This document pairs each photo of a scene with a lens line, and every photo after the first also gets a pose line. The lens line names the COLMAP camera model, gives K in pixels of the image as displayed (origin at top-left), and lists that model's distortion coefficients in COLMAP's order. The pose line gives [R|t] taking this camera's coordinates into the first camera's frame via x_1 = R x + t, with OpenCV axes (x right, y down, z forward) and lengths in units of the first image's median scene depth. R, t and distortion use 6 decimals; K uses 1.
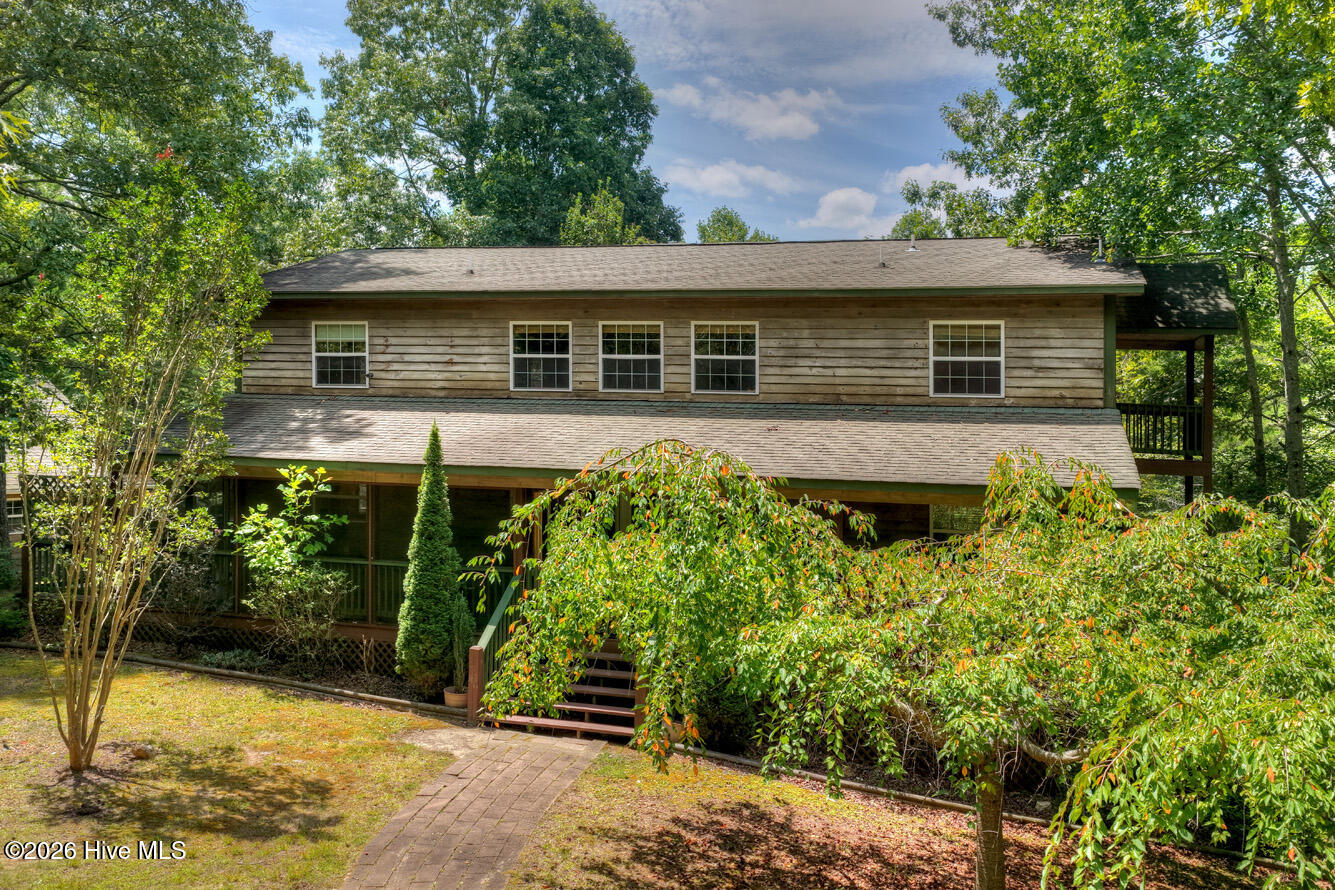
lens RADIAL K [[1083.7, 0, 695.0], [0, 1083.7, 444.3], [0, 0, 1]] dist [-0.001404, 0.000397]
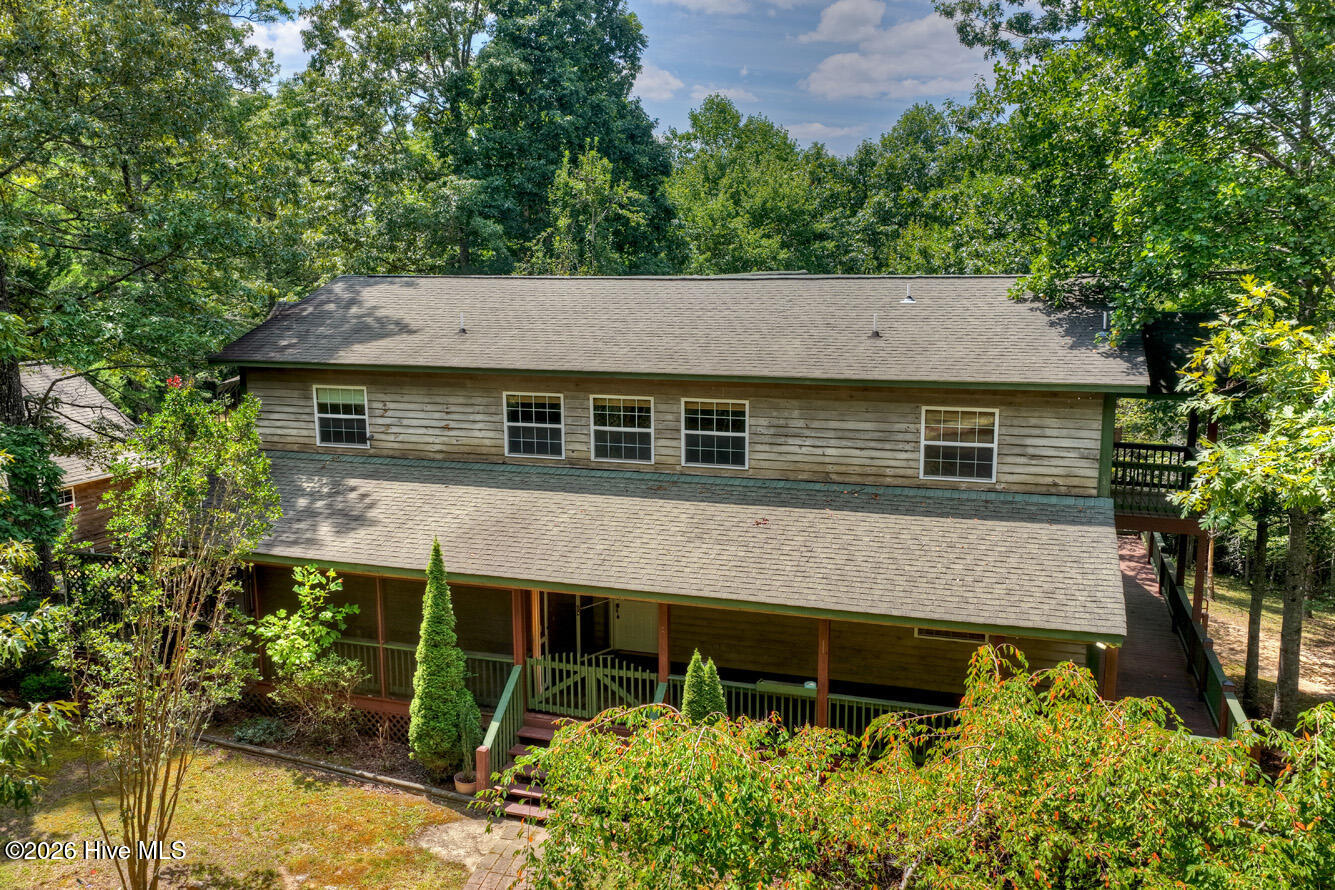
lens RADIAL K [[1079.0, 0, 606.6], [0, 1079.0, 445.1], [0, 0, 1]] dist [-0.001795, 0.003163]
pose [[0.997219, -0.001864, -0.074502, 0.001946], [0.014387, 0.985697, 0.167912, -0.241216], [0.073123, -0.168517, 0.982983, 0.001901]]
